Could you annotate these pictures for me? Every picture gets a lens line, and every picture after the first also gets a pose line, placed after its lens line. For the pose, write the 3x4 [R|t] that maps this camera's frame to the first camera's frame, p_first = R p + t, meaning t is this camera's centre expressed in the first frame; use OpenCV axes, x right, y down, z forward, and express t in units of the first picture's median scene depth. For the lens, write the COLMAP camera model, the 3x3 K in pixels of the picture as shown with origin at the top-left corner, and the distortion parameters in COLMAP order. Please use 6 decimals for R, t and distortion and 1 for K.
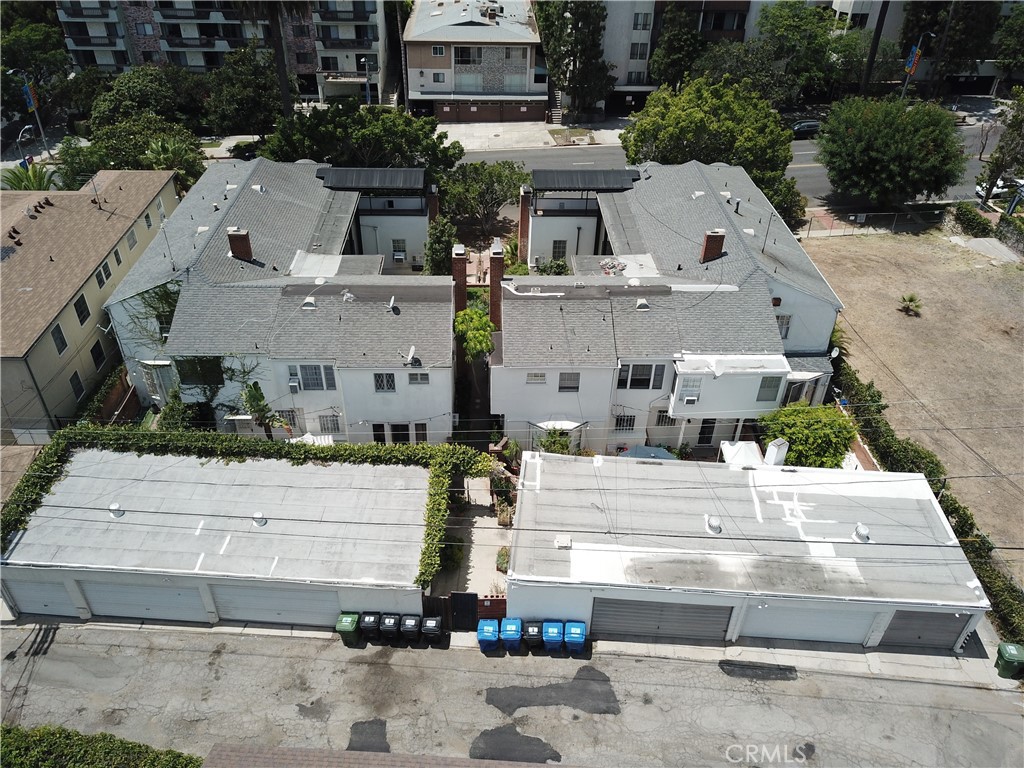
lens RADIAL K [[784.7, 0, 502.5], [0, 784.7, 371.1], [0, 0, 1]] dist [0.007775, -0.000813]
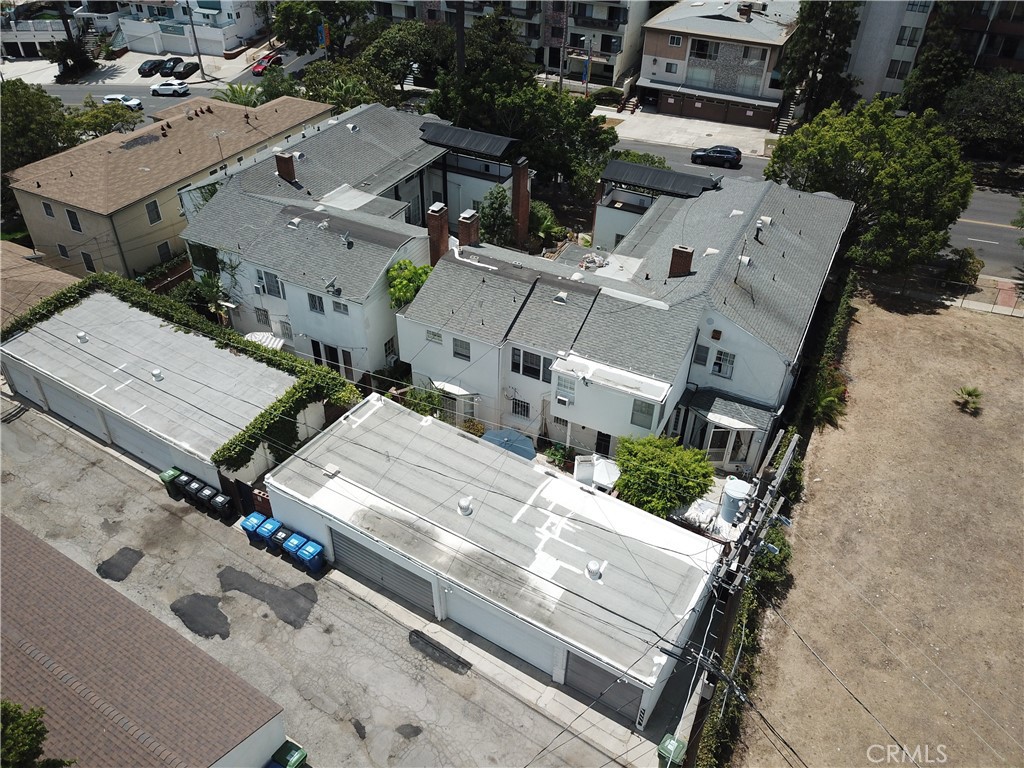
lens RADIAL K [[784.7, 0, 503.0], [0, 784.7, 370.9], [0, 0, 1]] dist [0.007775, -0.000813]
pose [[0.880294, 0.284492, -0.379666, 0.569787], [-0.280075, 0.957557, 0.068135, -0.047130], [0.382936, 0.046357, 0.922611, 0.073116]]
